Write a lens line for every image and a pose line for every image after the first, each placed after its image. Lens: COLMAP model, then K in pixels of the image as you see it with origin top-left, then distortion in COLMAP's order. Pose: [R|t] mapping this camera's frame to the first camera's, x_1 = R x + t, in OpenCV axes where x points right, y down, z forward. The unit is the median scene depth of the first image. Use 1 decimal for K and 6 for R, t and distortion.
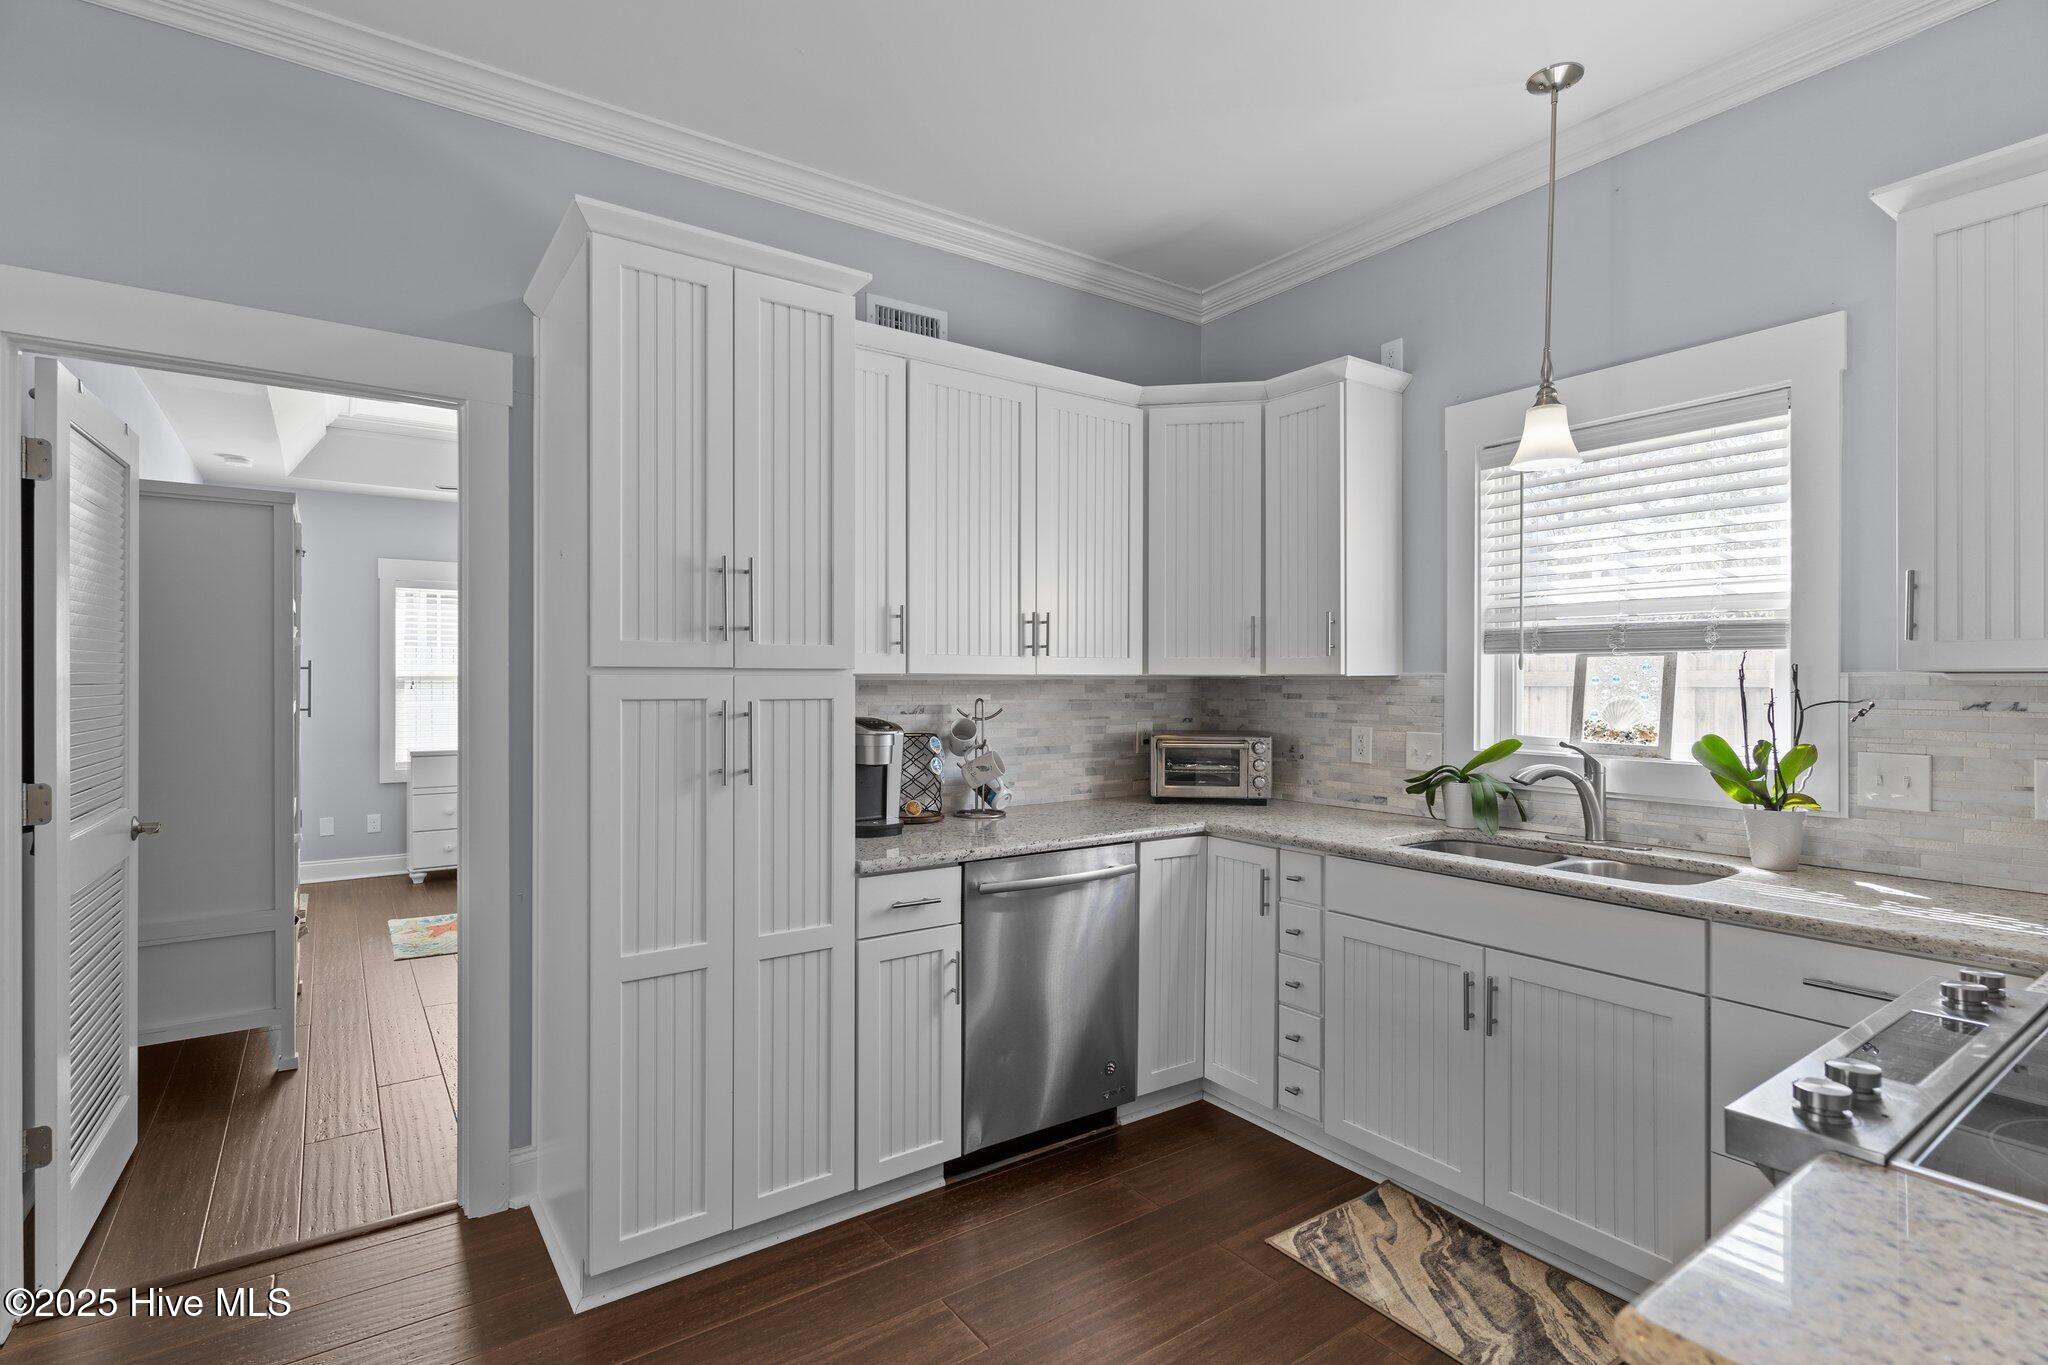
lens RADIAL K [[978.5, 0, 1024.7], [0, 978.5, 681.8], [0, 0, 1]] dist [0.001775, 0.001160]
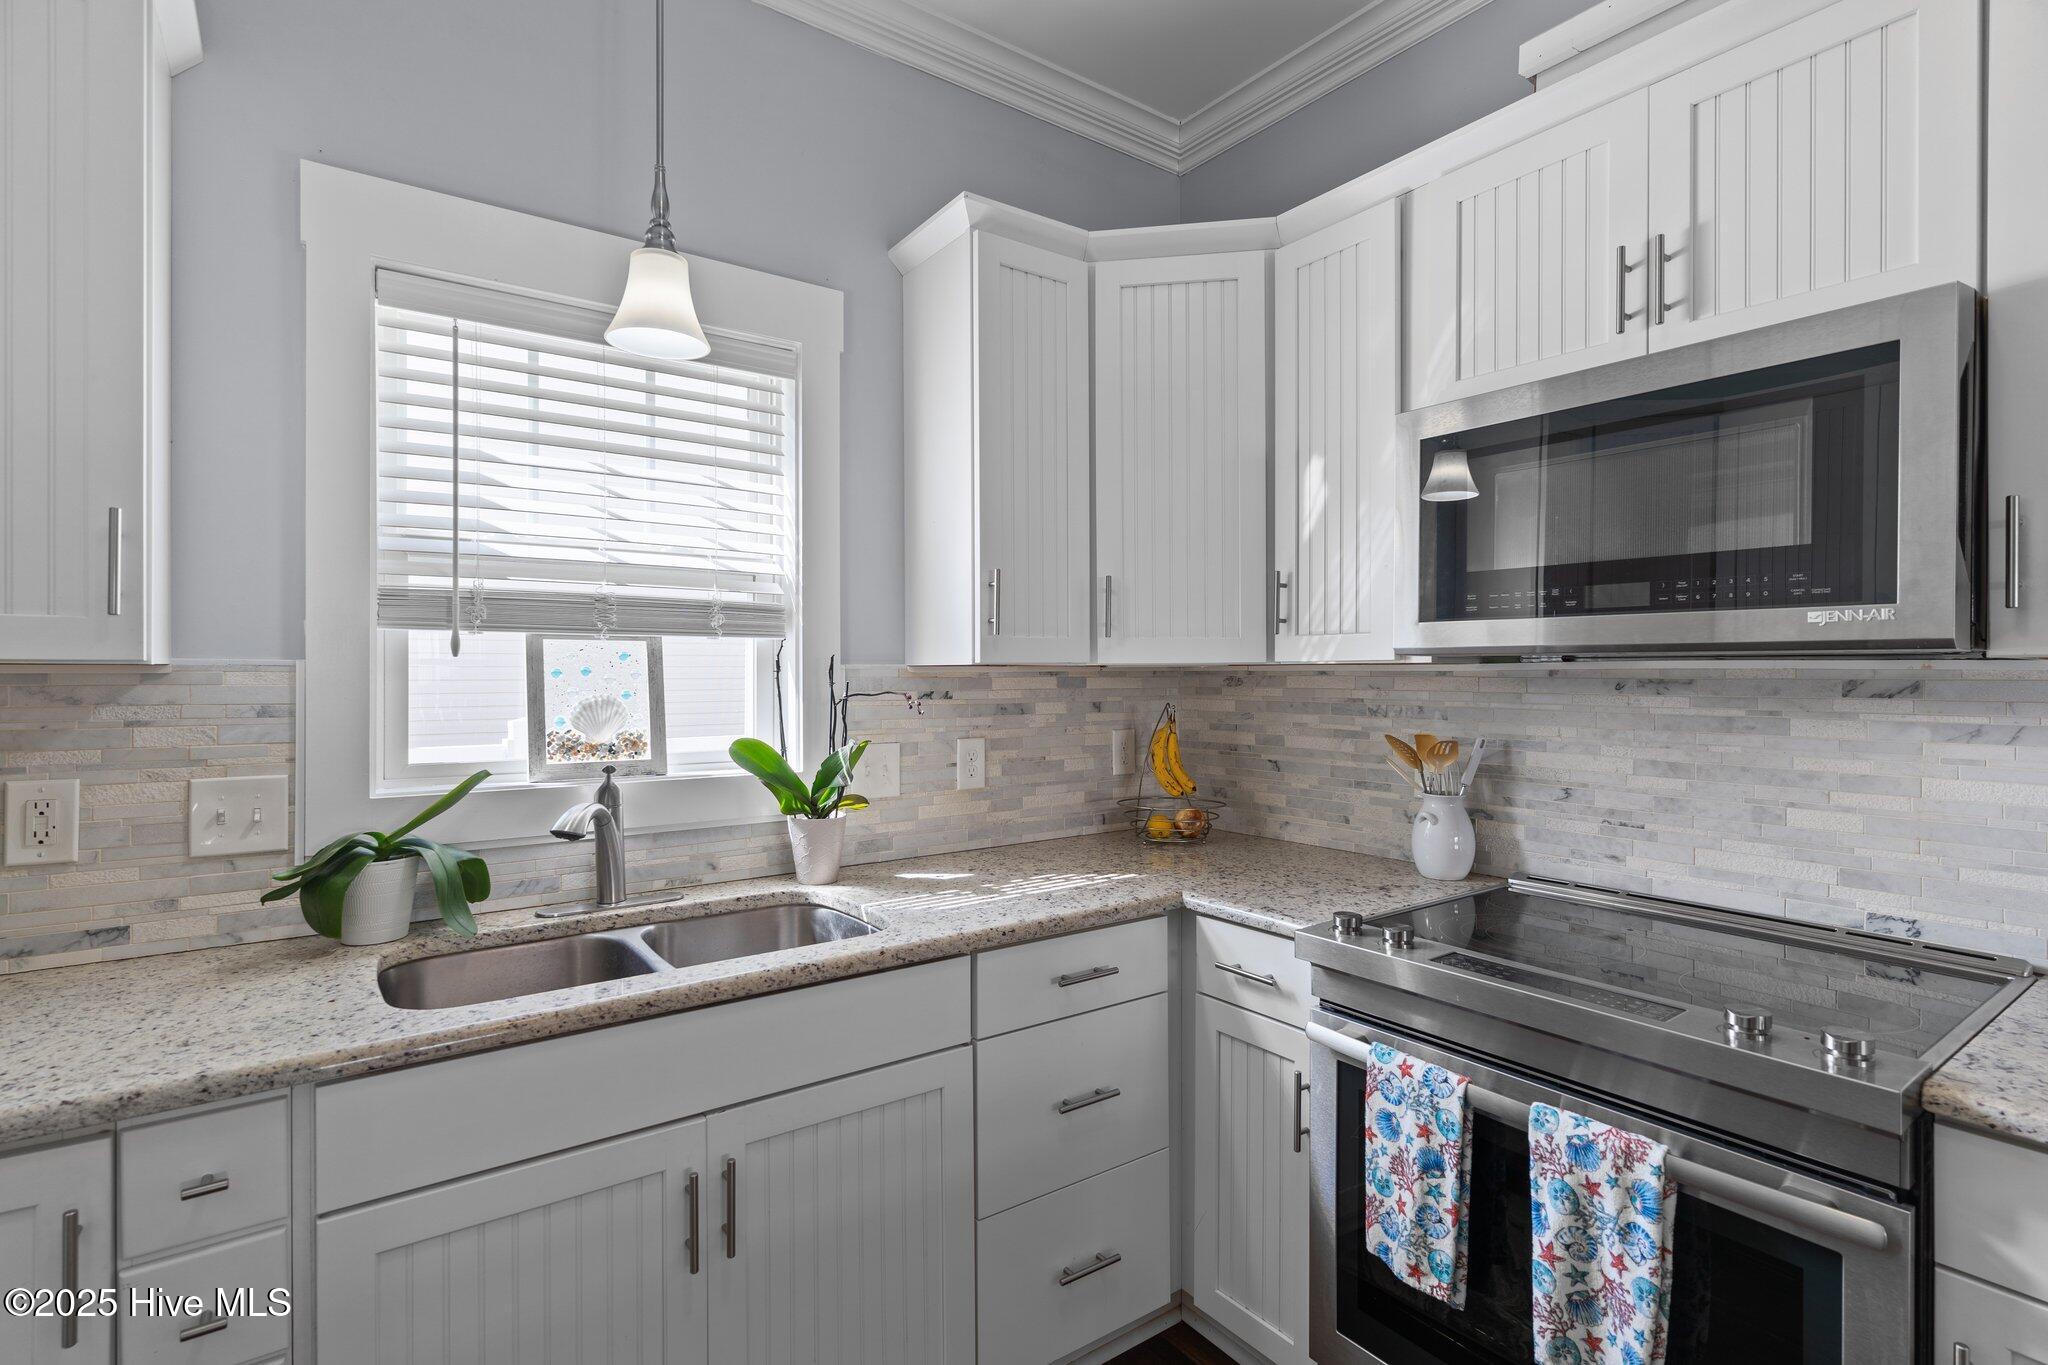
lens RADIAL K [[978.5, 0, 1018.4], [0, 978.5, 677.8], [0, 0, 1]] dist [0.001775, 0.001160]
pose [[-0.006705, -0.008215, 0.999944, -0.115255], [0.002021, 0.999964, 0.008229, -0.003454], [-0.999975, 0.002076, -0.006688, 0.699200]]
